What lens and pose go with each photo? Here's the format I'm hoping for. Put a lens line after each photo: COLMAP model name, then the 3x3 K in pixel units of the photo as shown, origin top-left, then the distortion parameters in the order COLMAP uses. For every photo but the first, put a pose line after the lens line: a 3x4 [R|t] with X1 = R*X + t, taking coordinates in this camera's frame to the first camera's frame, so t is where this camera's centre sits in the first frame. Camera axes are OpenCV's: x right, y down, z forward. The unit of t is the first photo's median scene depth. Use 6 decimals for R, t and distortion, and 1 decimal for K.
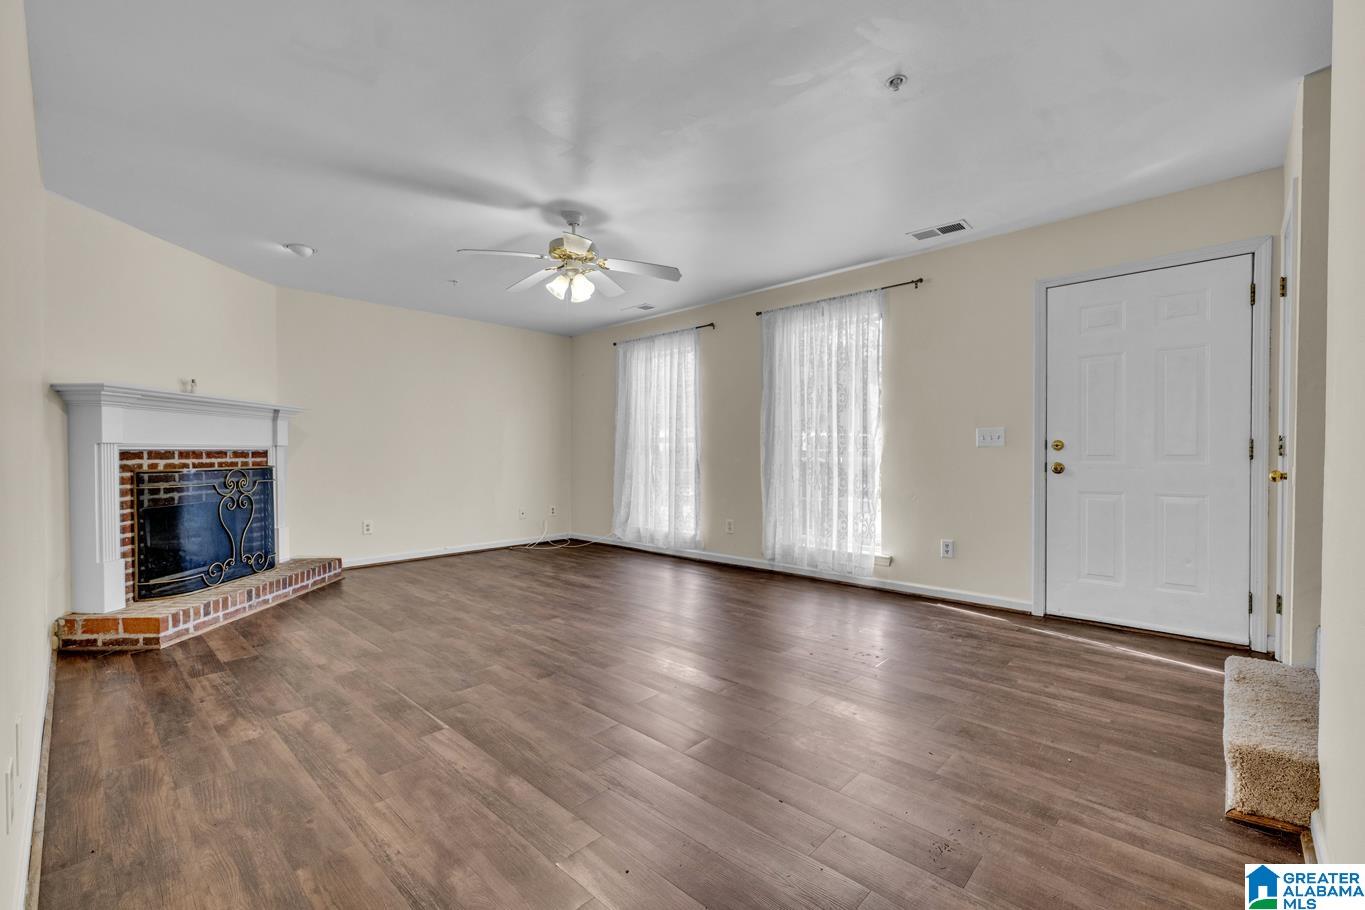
lens RADIAL K [[579.0, 0, 670.8], [0, 579.0, 456.0], [0, 0, 1]] dist [-0.002920, -0.000257]
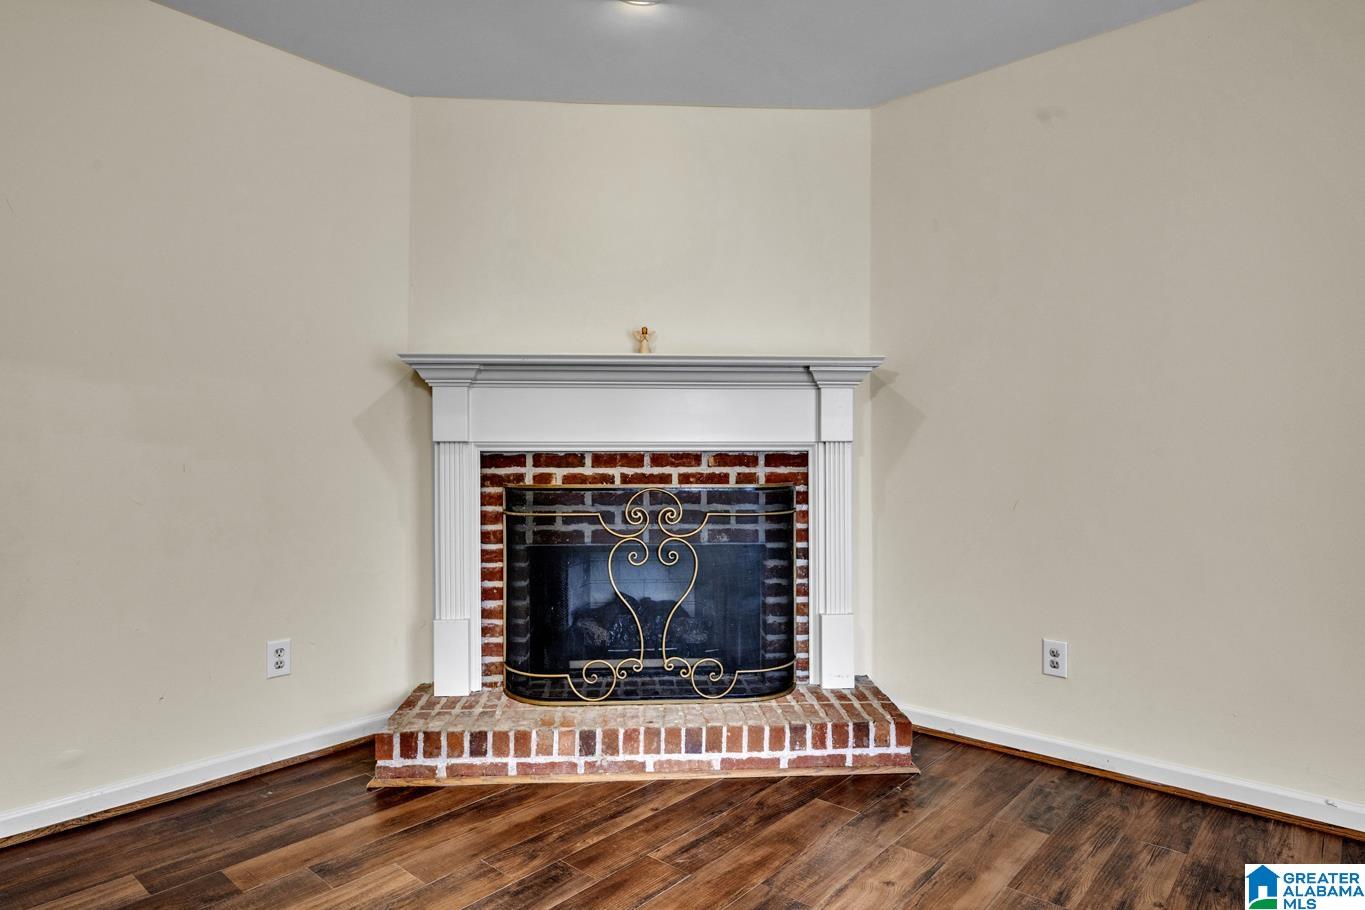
lens RADIAL K [[785.2, 0, 683.1], [0, 785.2, 459.8], [0, 0, 1]] dist [0.002339, 0.001974]
pose [[0.053529, 0.004751, -0.998555, -0.051324], [-0.005461, 0.999975, 0.004465, -0.006506], [0.998551, 0.005214, 0.053554, 1.072992]]
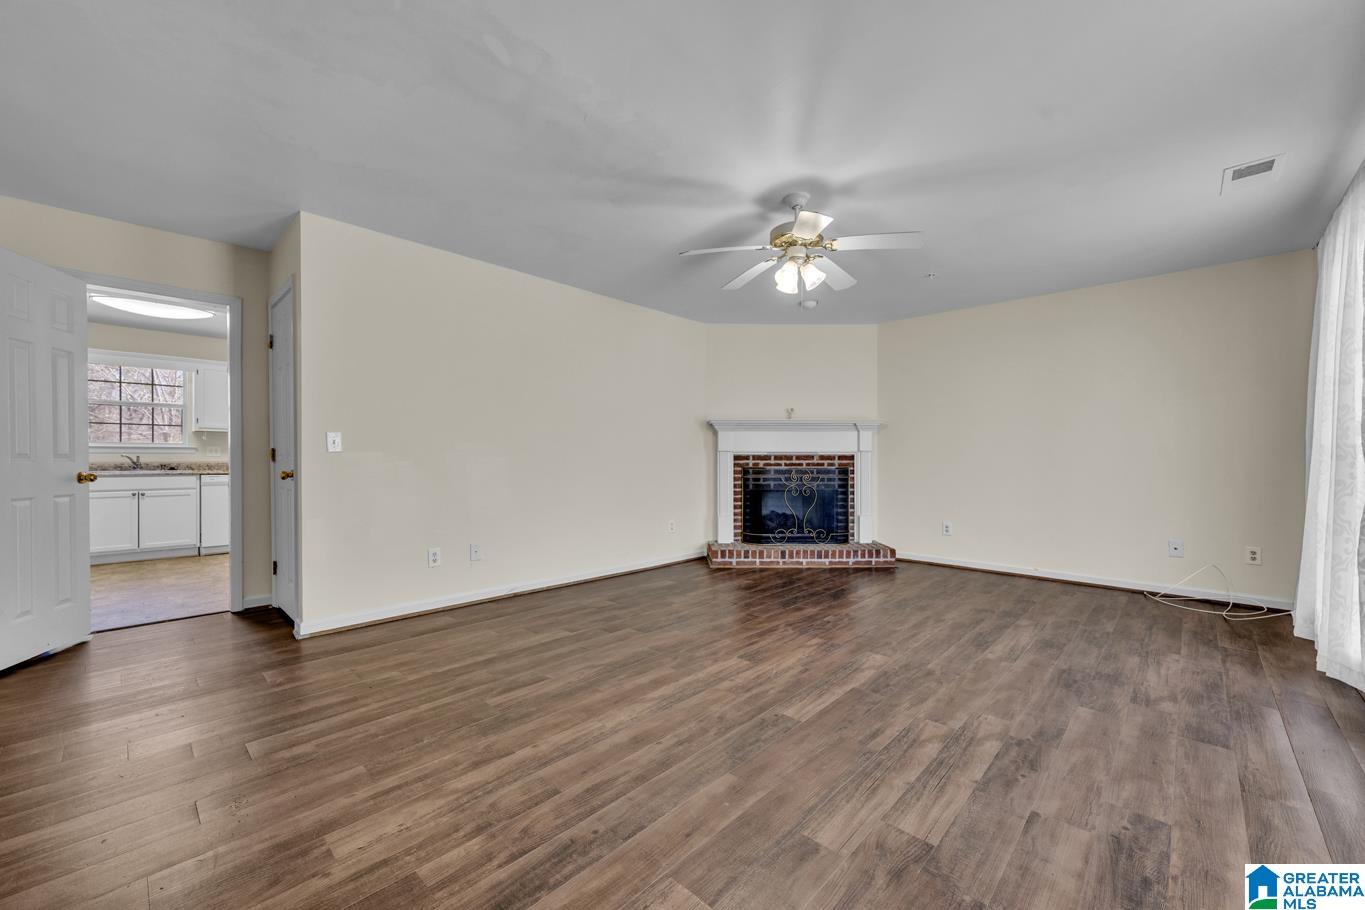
lens RADIAL K [[532.9, 0, 687.7], [0, 532.9, 458.8], [0, 0, 1]] dist [0.004157, 0.000463]
pose [[0.011460, 0.007942, -0.999903, 0.624551], [-0.006372, 0.999949, 0.007869, -0.009553], [0.999914, 0.006281, 0.011510, 0.762804]]
